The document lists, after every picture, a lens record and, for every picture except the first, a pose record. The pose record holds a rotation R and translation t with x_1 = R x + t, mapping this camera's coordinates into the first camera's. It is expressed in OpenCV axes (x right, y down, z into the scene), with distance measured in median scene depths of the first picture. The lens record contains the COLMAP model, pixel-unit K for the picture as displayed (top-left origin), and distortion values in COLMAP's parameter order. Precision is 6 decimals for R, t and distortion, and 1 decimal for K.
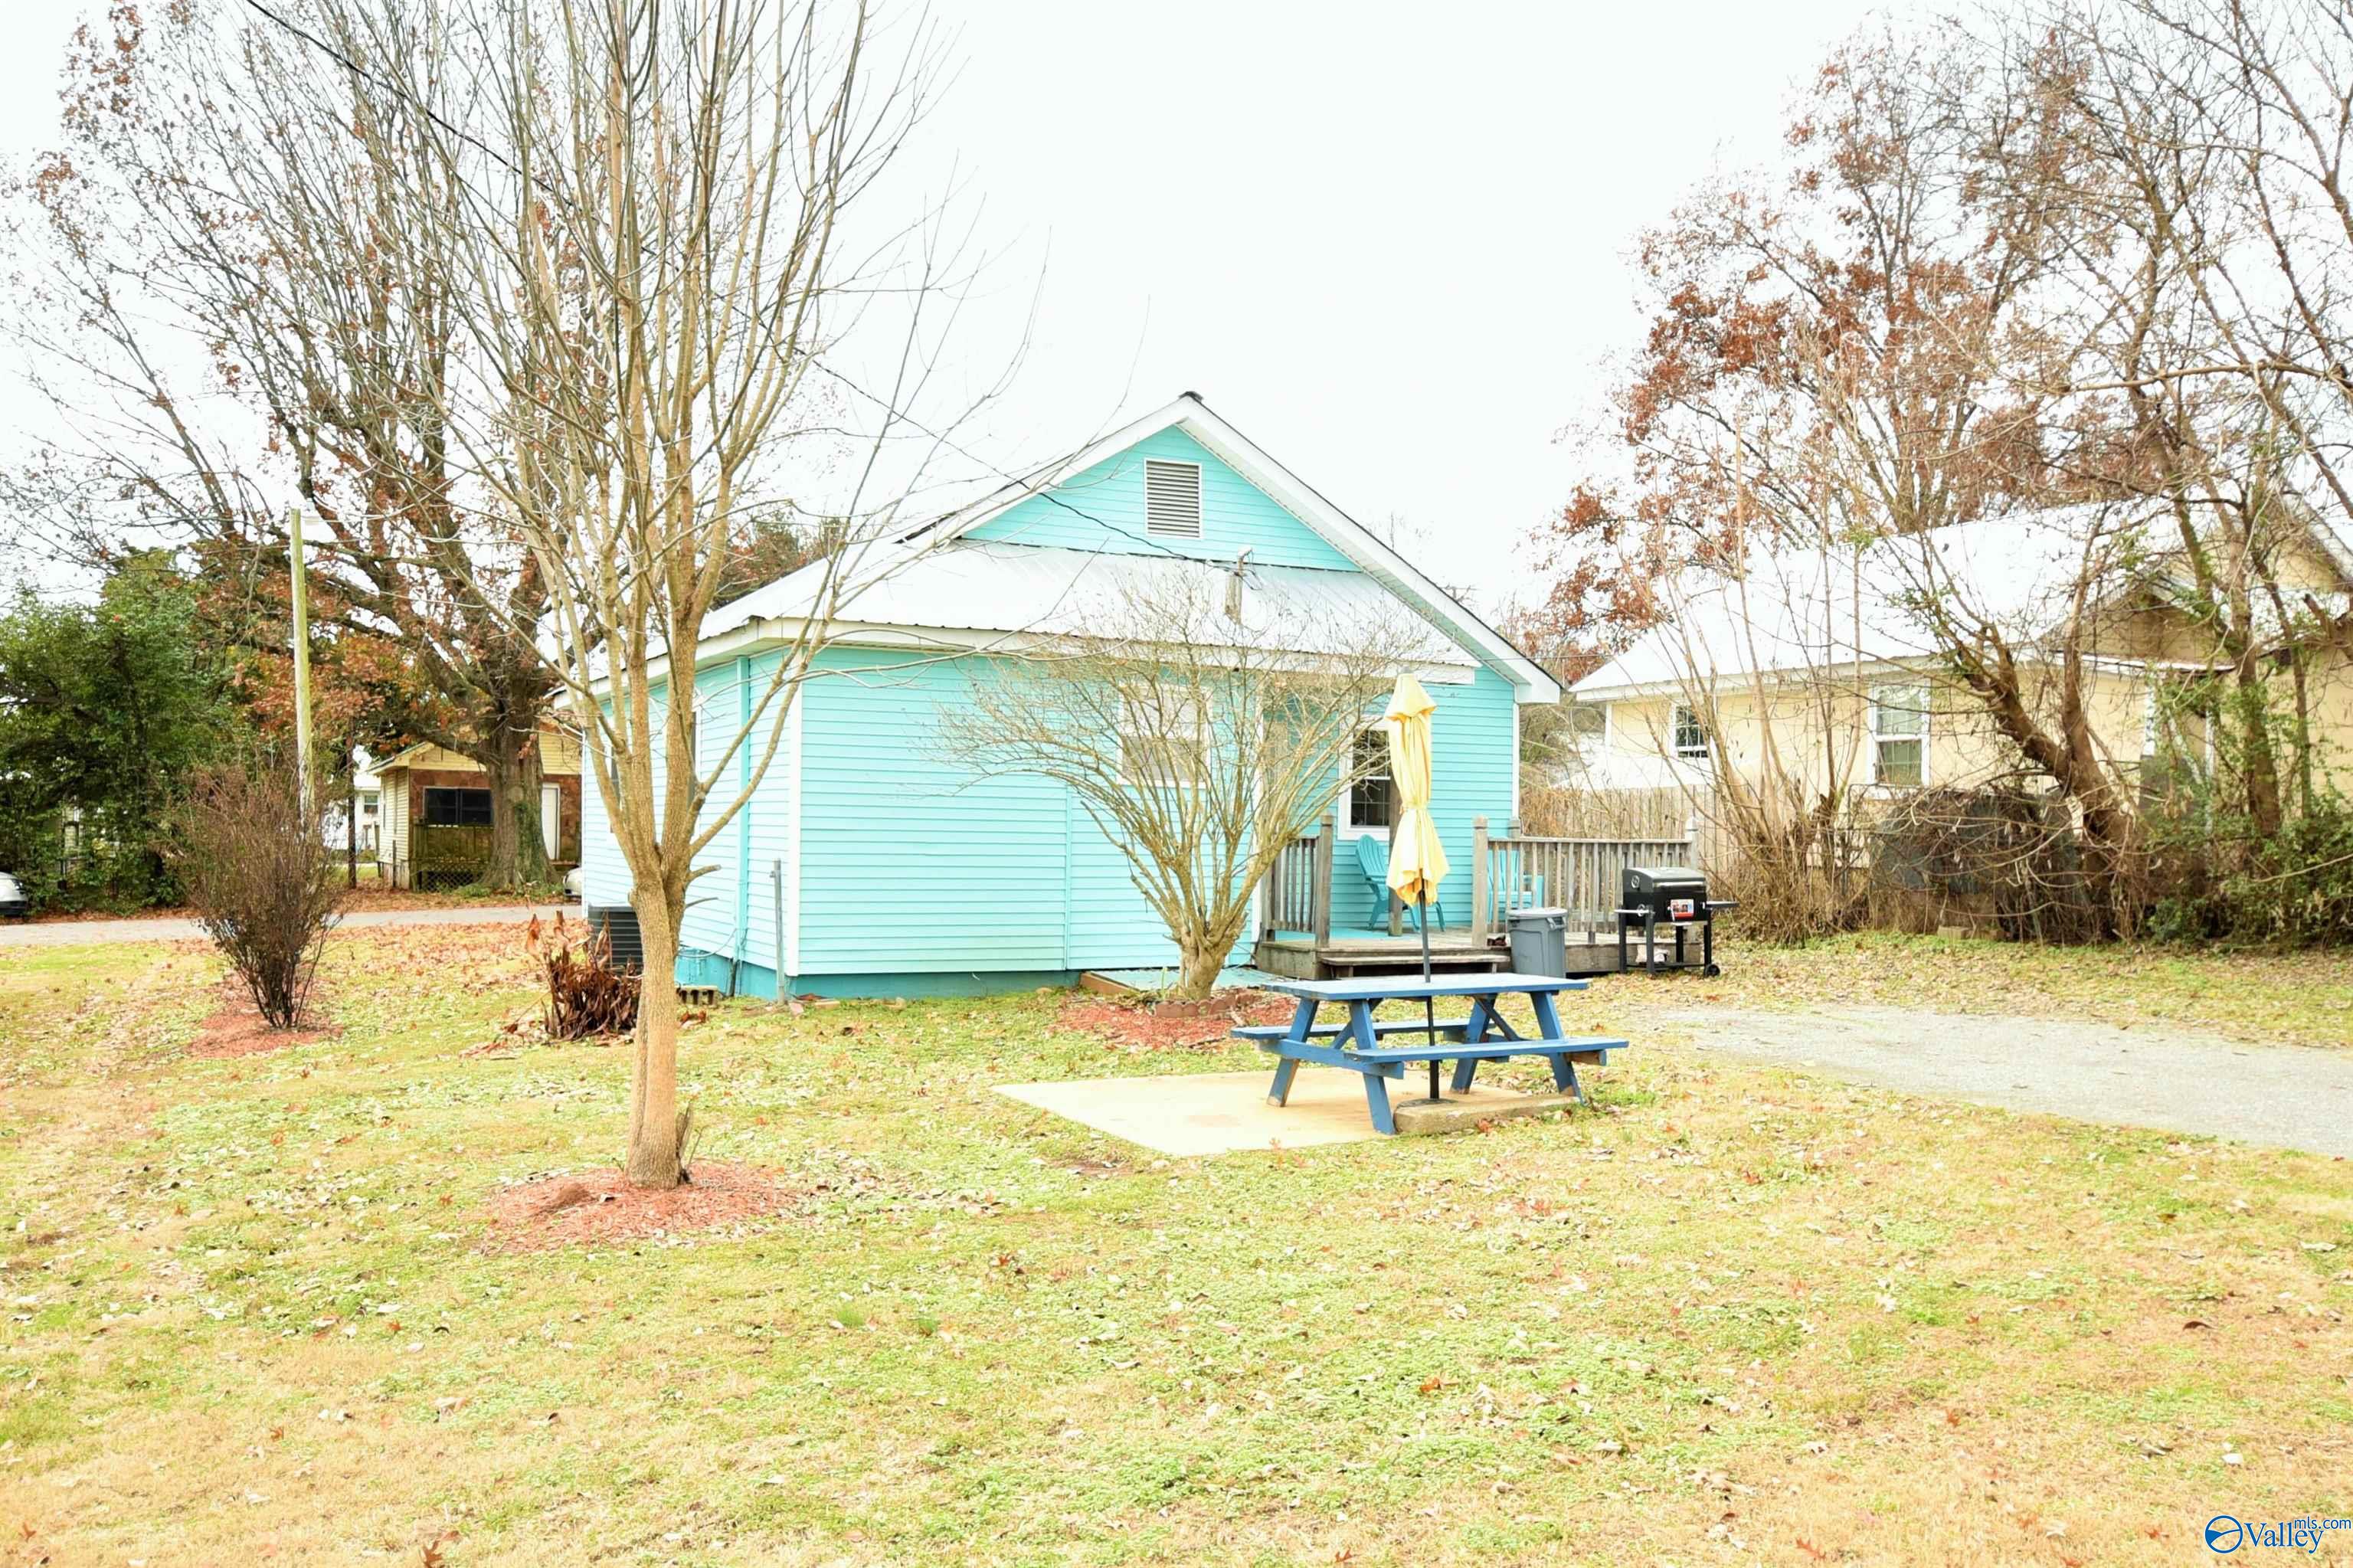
lens RADIAL K [[1825.3, 0, 1176.5], [0, 1825.3, 784.0], [0, 0, 1]] dist [0.003137, 0.000516]
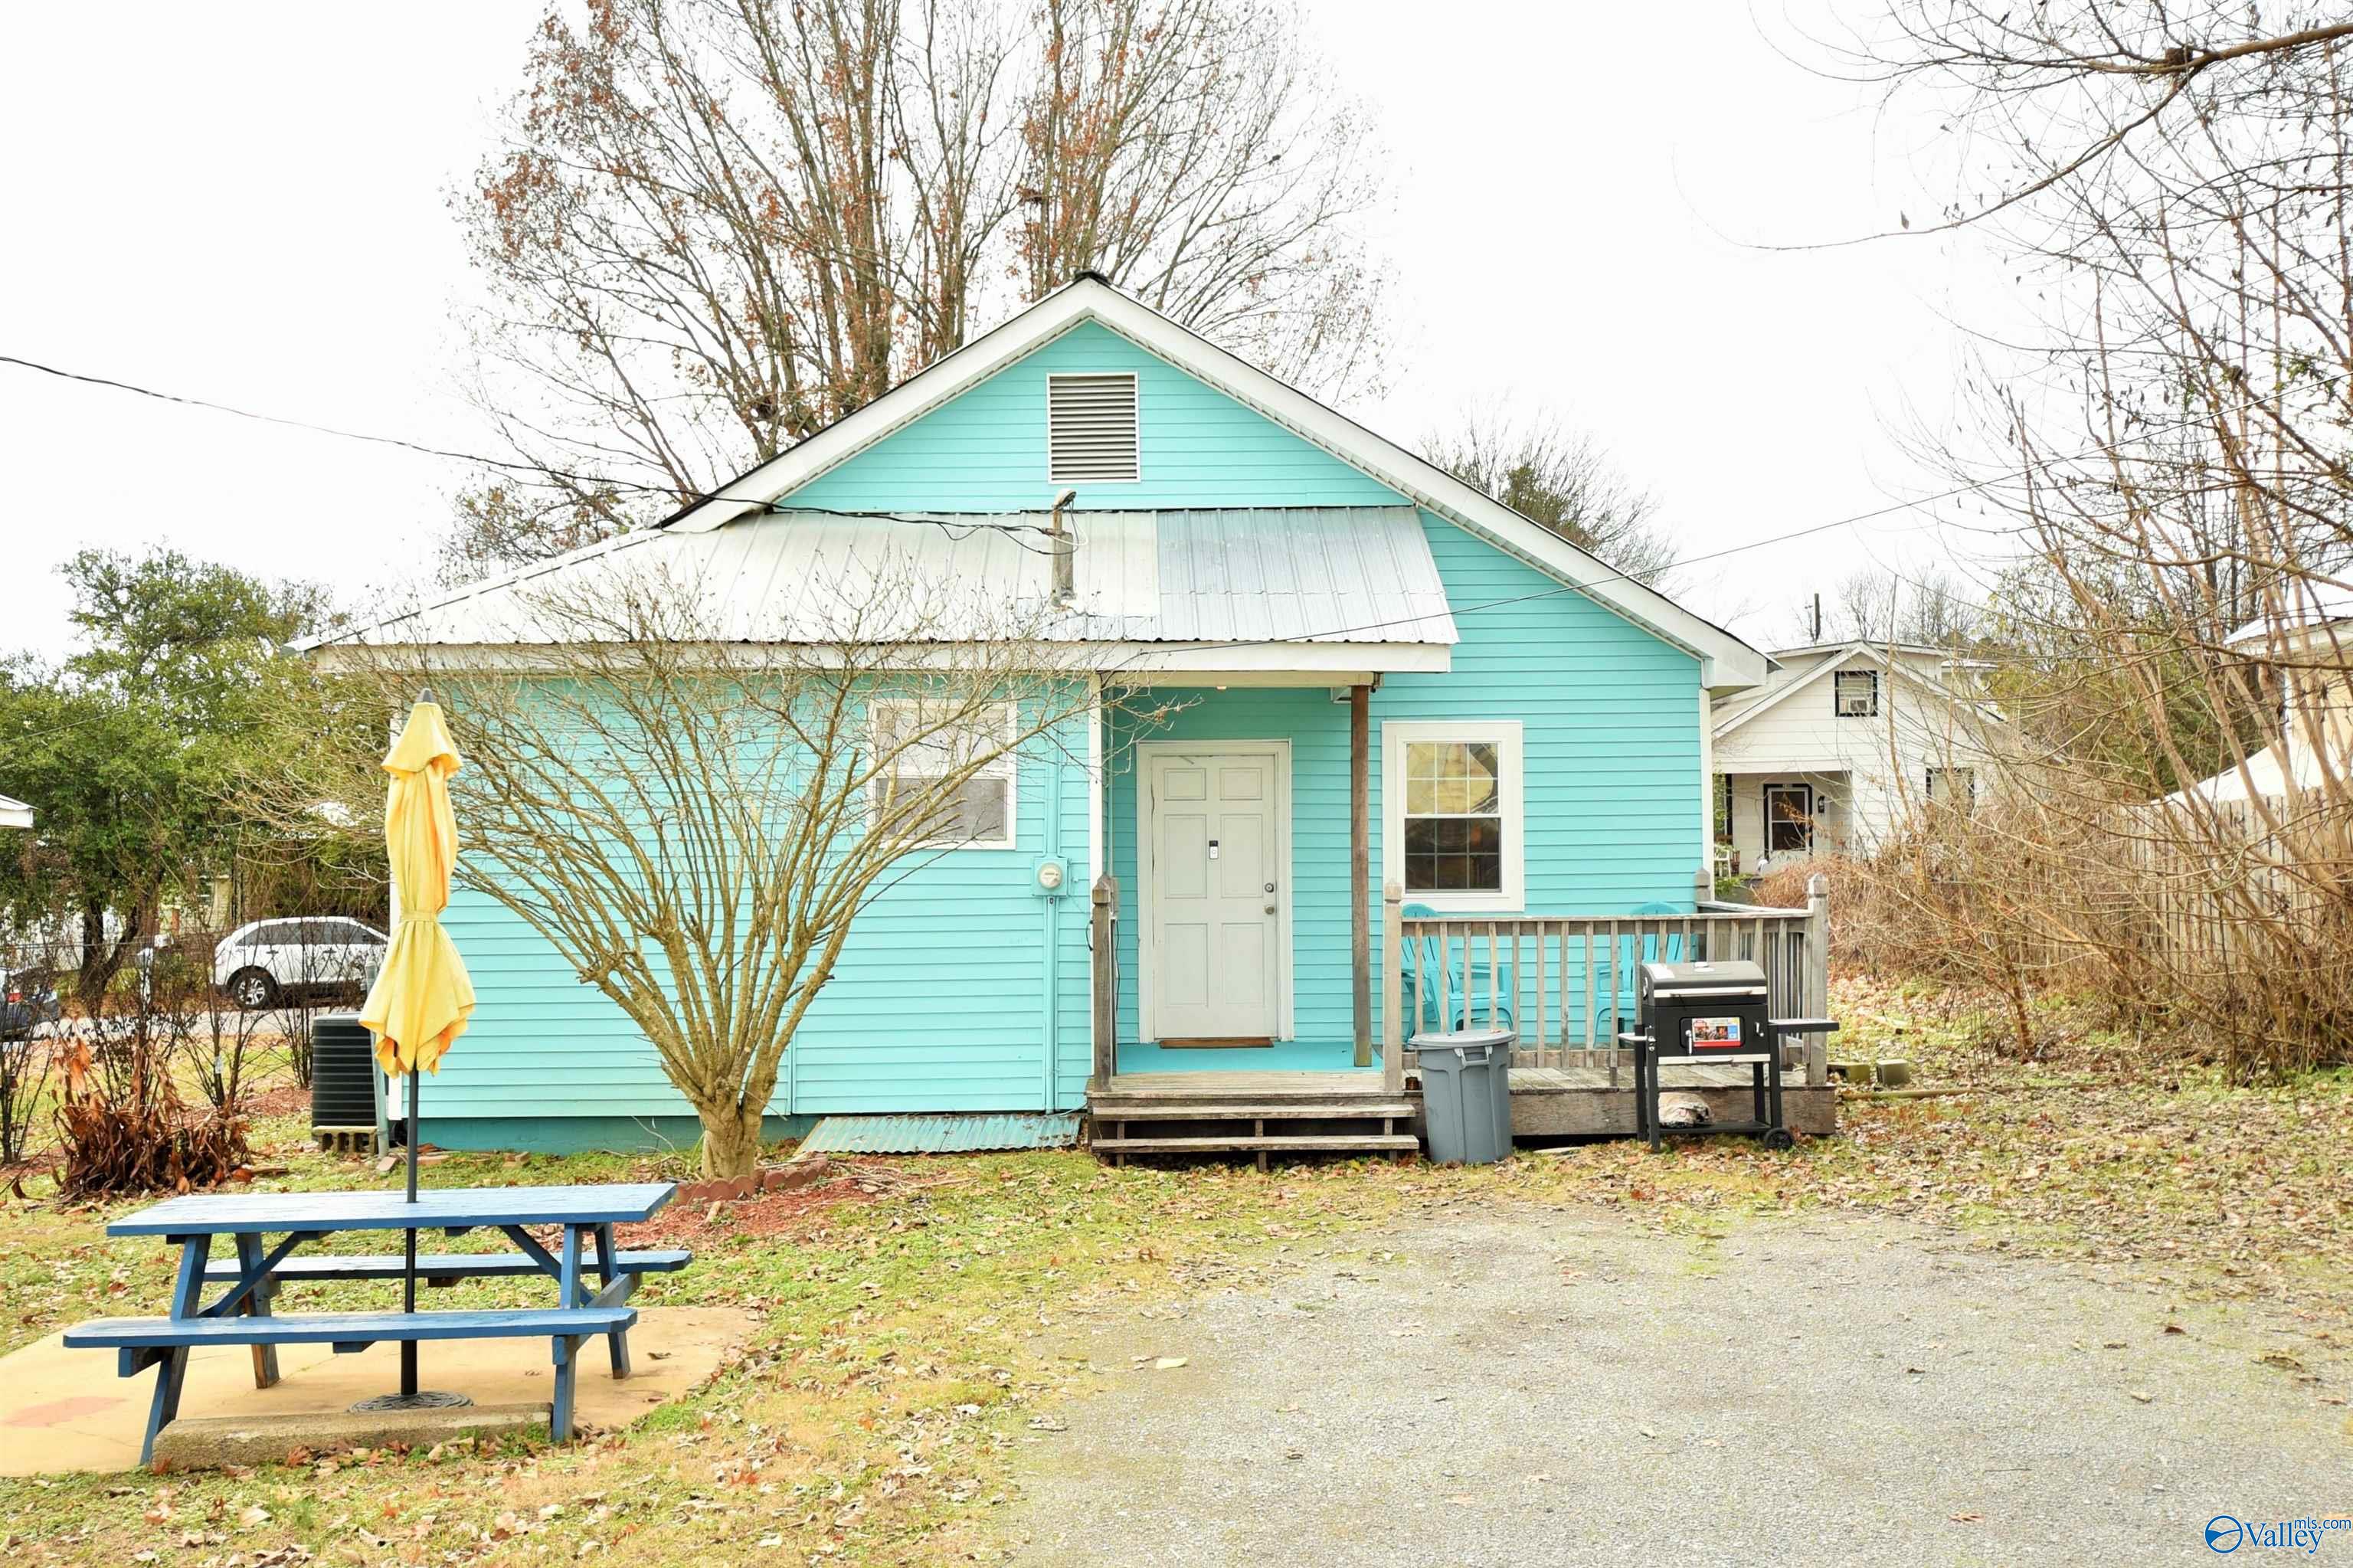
lens RADIAL K [[2247.3, 0, 1176.5], [0, 2247.3, 784.0], [0, 0, 1]] dist [0.026382, 0.013078]
pose [[0.898021, -0.031857, -0.438799, 0.444341], [0.030416, 0.999484, -0.010317, -0.010281], [0.438901, -0.004082, 0.898526, 0.262843]]
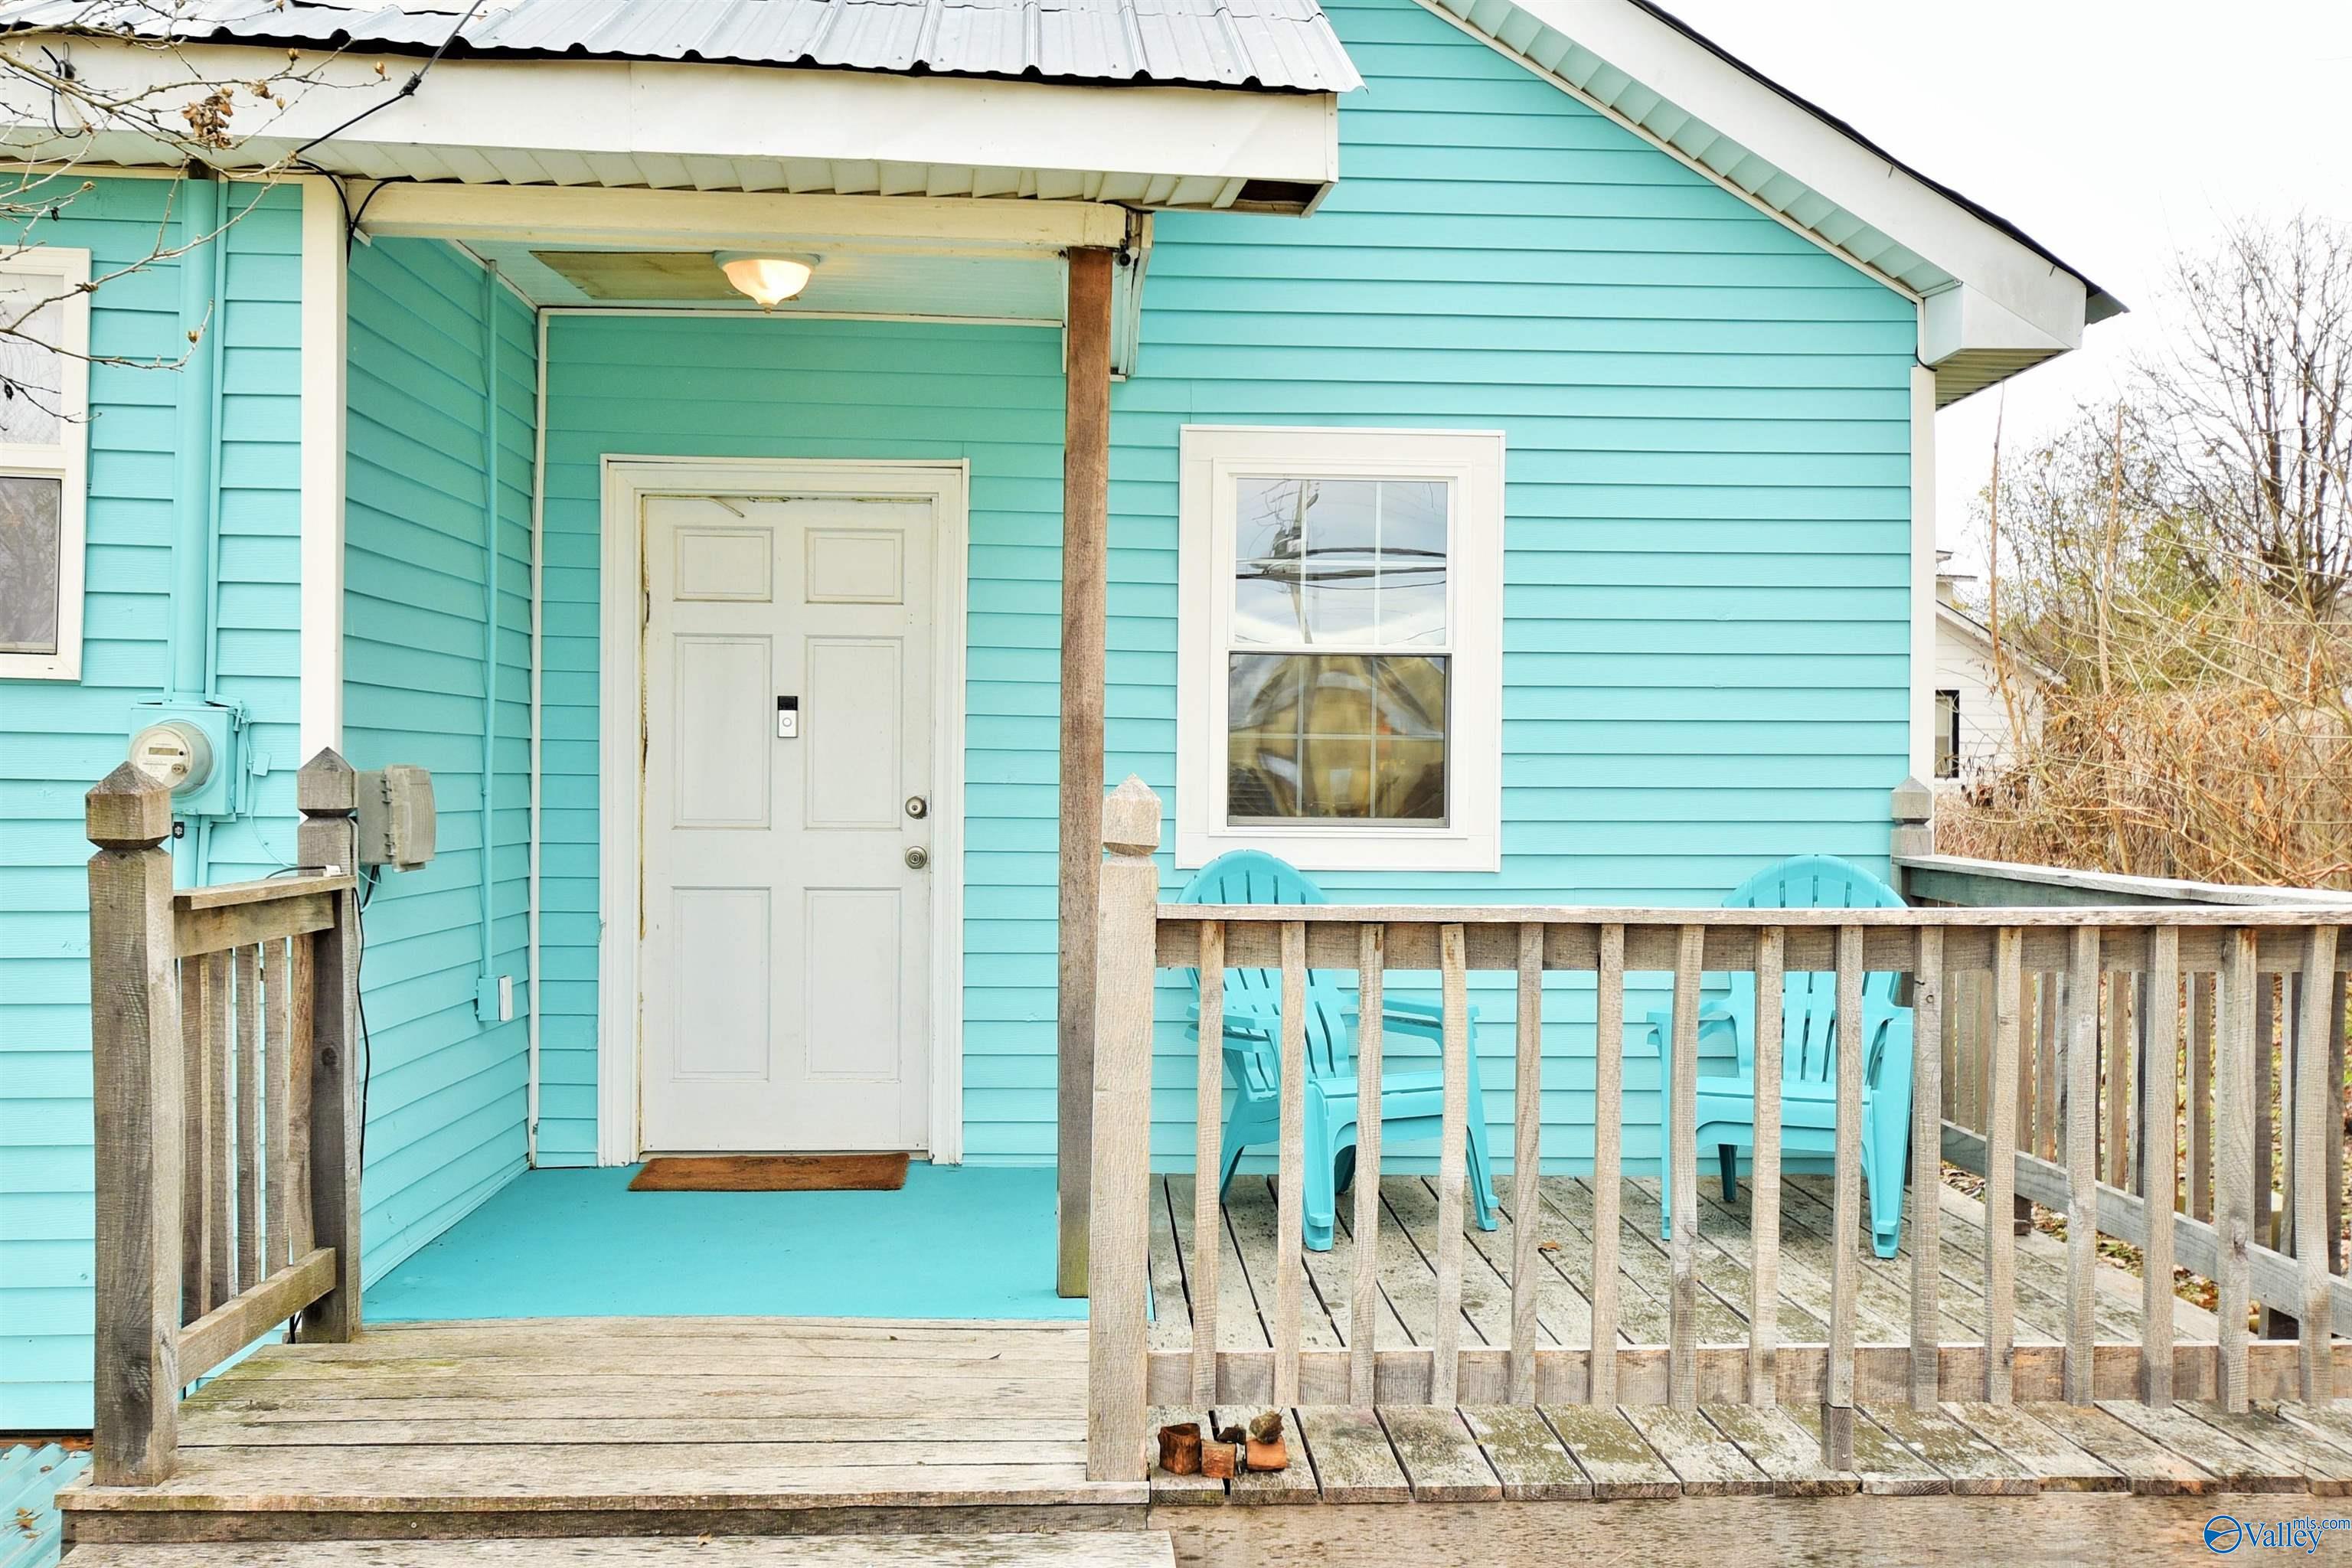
lens RADIAL K [[2246.3, 0, 1176.0], [0, 2246.3, 784.0], [0, 0, 1]] dist [0.026382, 0.013078]
pose [[0.916534, -0.002972, -0.399945, 0.269133], [0.012418, 0.999702, 0.021029, 0.012615], [0.399763, -0.024240, 0.916298, 0.776667]]
